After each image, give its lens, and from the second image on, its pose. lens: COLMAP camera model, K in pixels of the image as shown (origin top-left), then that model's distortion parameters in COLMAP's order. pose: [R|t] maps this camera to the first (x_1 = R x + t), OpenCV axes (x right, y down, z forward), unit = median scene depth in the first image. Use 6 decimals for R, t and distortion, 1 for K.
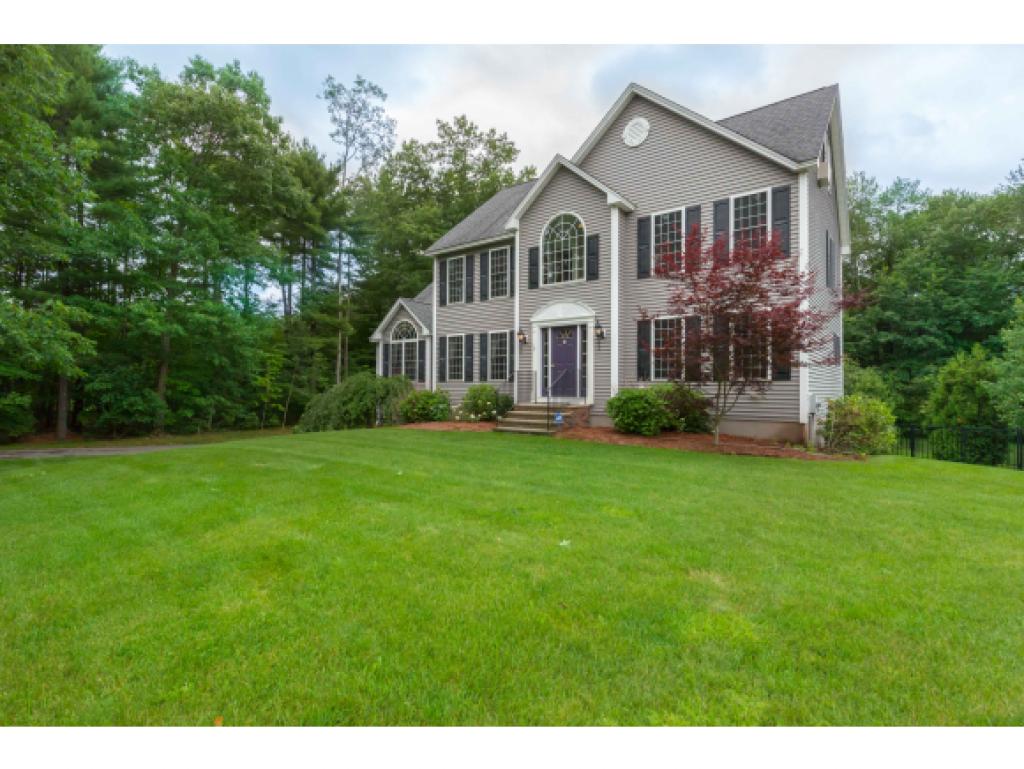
lens RADIAL K [[523.4, 0, 506.8], [0, 523.4, 384.5], [0, 0, 1]] dist [0.020364, 0.000120]
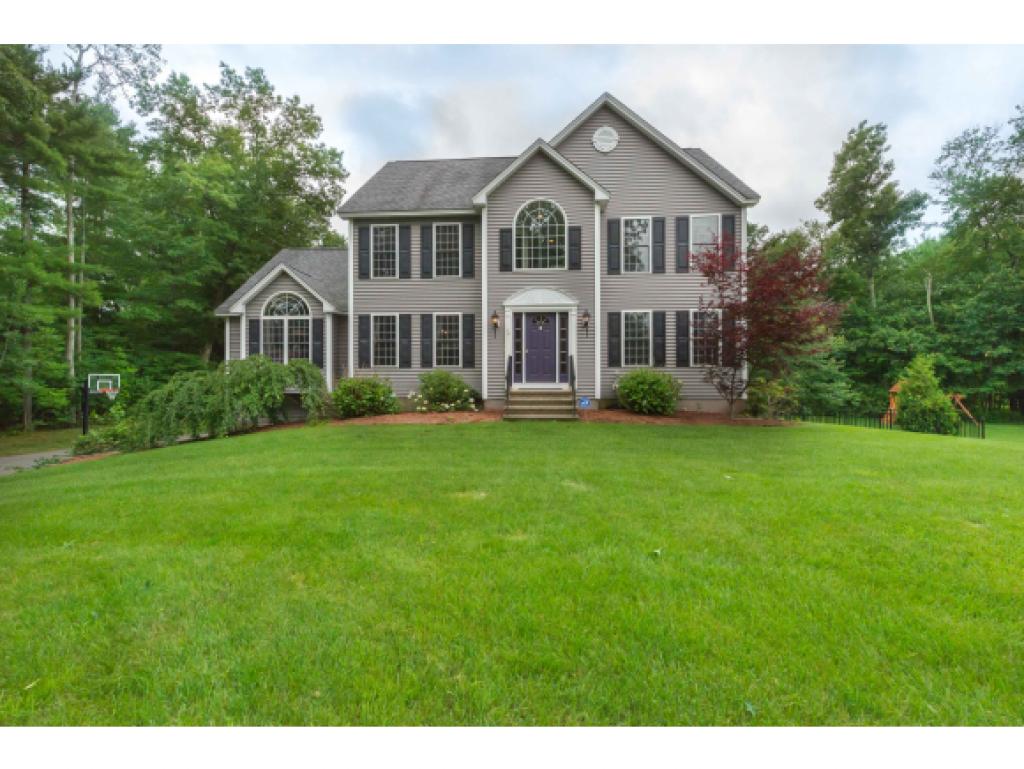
lens RADIAL K [[447.4, 0, 515.3], [0, 447.4, 382.8], [0, 0, 1]] dist [0.005045, 0.000480]
pose [[0.821872, -0.013390, 0.569515, -0.379601], [0.002138, 0.999789, 0.020421, 0.005408], [-0.569668, -0.015566, 0.821727, 0.285177]]
